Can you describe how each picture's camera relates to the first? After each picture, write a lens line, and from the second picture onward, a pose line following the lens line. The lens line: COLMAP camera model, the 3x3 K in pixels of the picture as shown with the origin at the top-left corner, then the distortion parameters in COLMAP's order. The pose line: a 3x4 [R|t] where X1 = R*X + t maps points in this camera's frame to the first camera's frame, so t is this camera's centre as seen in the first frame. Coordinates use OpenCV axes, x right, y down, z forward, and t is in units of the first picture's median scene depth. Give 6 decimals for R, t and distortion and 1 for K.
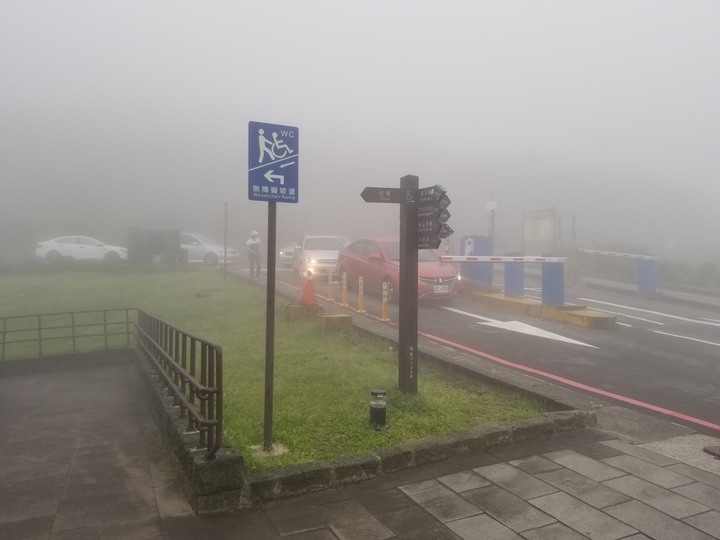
lens RADIAL K [[560.9, 0, 359.8], [0, 560.9, 268.4], [0, 0, 1]] dist [0.022509, -0.034704]
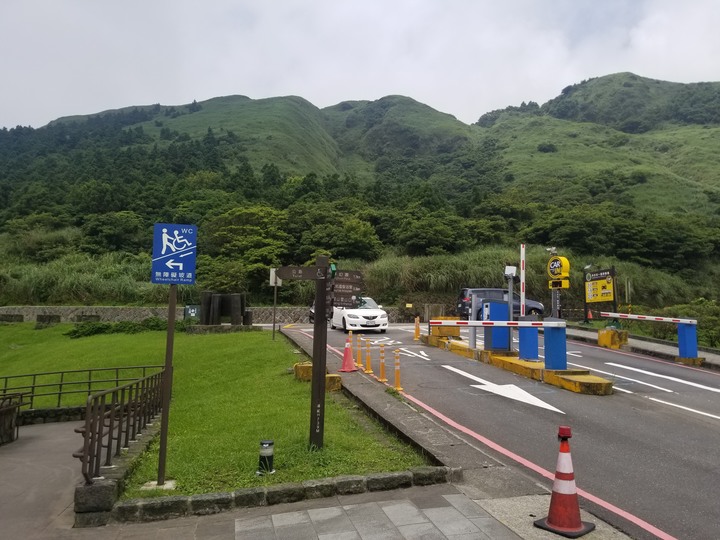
lens RADIAL K [[560.9, 0, 362.1], [0, 560.9, 267.1], [0, 0, 1]] dist [0.022509, -0.034704]
pose [[0.980800, -0.018103, -0.194172, 0.514272], [-0.002813, 0.994265, -0.106906, -0.020977], [0.194994, 0.105399, 0.975125, -0.166966]]
